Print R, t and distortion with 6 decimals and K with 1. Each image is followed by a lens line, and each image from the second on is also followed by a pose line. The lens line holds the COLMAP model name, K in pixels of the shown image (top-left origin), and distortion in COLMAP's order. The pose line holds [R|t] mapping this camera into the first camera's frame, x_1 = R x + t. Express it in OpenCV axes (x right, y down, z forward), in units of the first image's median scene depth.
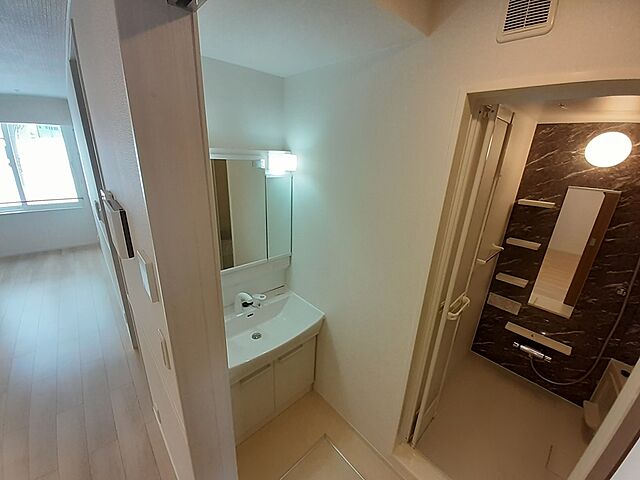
lens RADIAL K [[256.7, 0, 325.6], [0, 256.7, 242.2], [0, 0, 1]] dist [-0.001754, -0.000435]
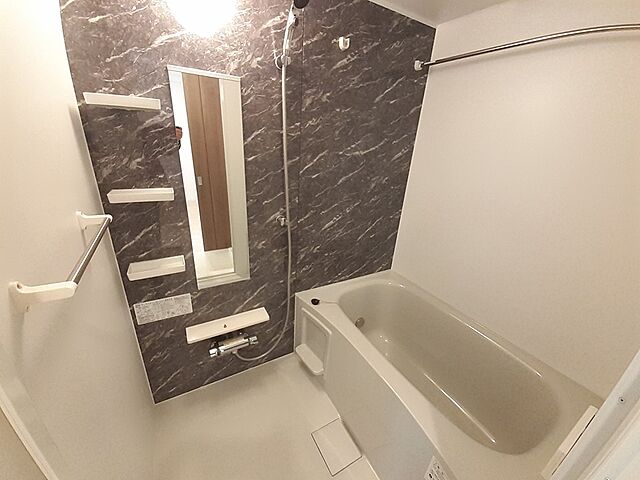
lens RADIAL K [[256.7, 0, 325.6], [0, 256.7, 242.2], [0, 0, 1]] dist [-0.001754, -0.000435]
pose [[0.226869, -0.398959, 0.888461, 0.361255], [0.263876, 0.903305, 0.338244, 0.012238], [-0.937497, 0.157706, 0.310207, 0.514929]]
